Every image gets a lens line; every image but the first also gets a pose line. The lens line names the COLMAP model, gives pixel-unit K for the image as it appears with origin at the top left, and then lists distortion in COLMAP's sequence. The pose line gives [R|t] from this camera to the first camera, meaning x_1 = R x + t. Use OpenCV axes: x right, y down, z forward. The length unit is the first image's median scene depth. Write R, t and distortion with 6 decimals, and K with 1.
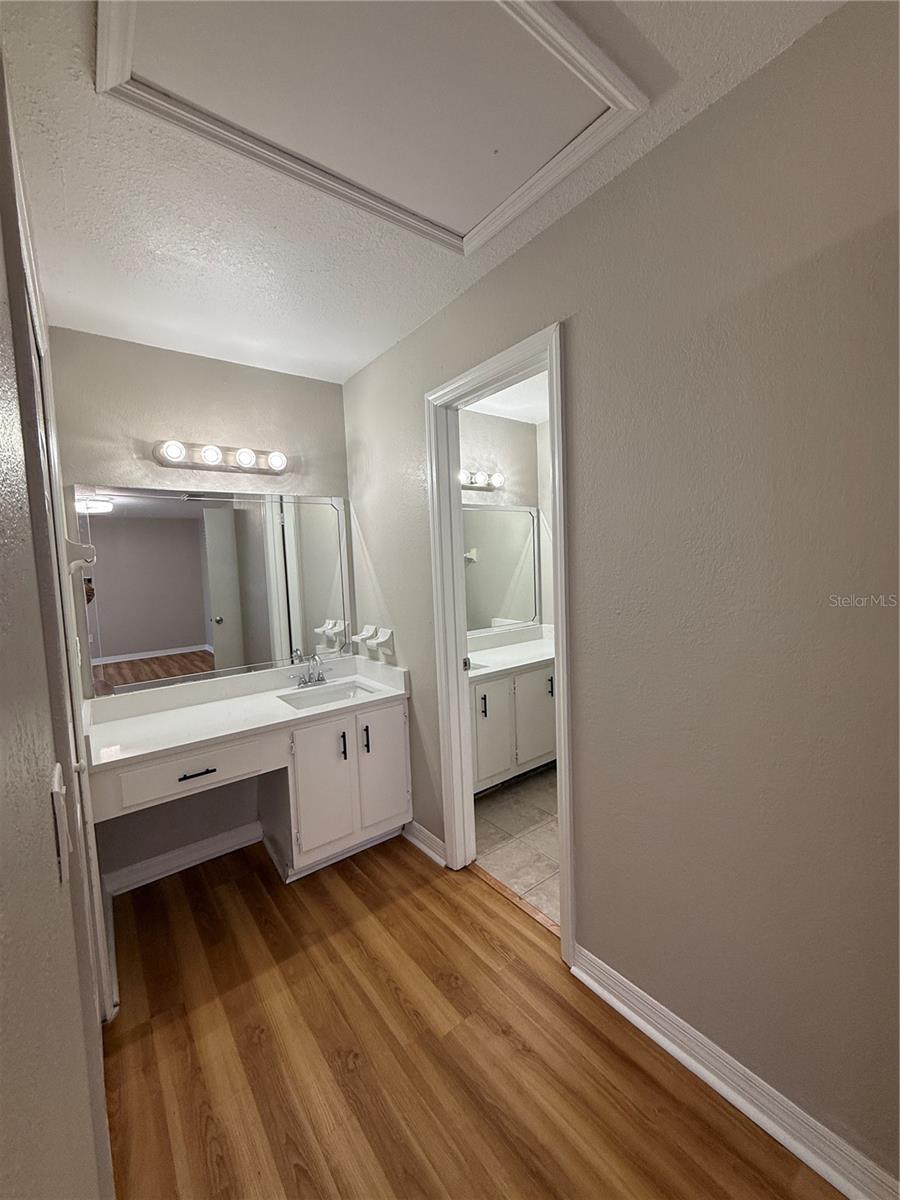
lens RADIAL K [[481.2, 0, 443.8], [0, 481.2, 599.9], [0, 0, 1]] dist [0.003178, -0.000018]
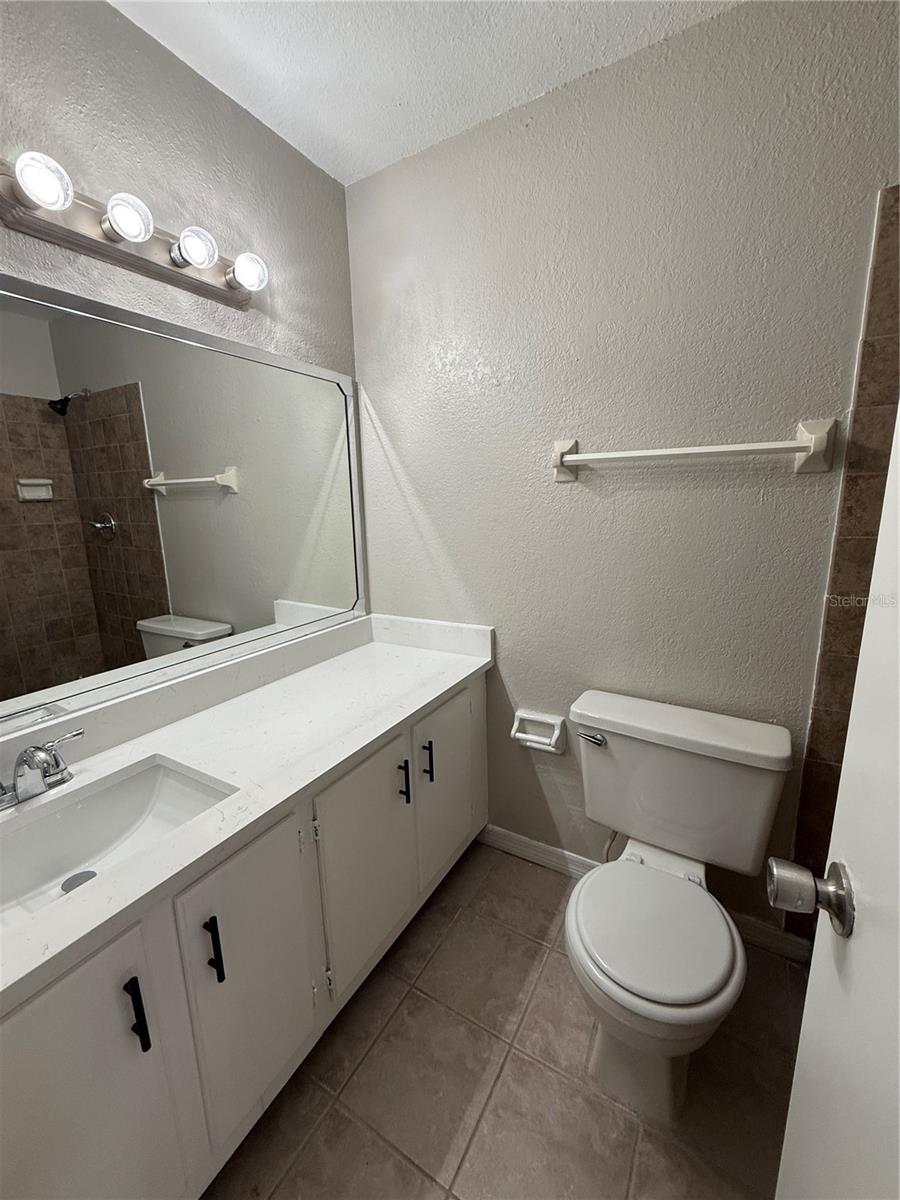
lens RADIAL K [[481.2, 0, 427.2], [0, 481.2, 601.9], [0, 0, 1]] dist [0.003178, -0.000018]
pose [[0.937929, -0.062934, 0.341070, 0.086175], [0.019465, 0.991401, 0.129405, -0.030952], [-0.346281, -0.114733, 0.931088, 0.505651]]
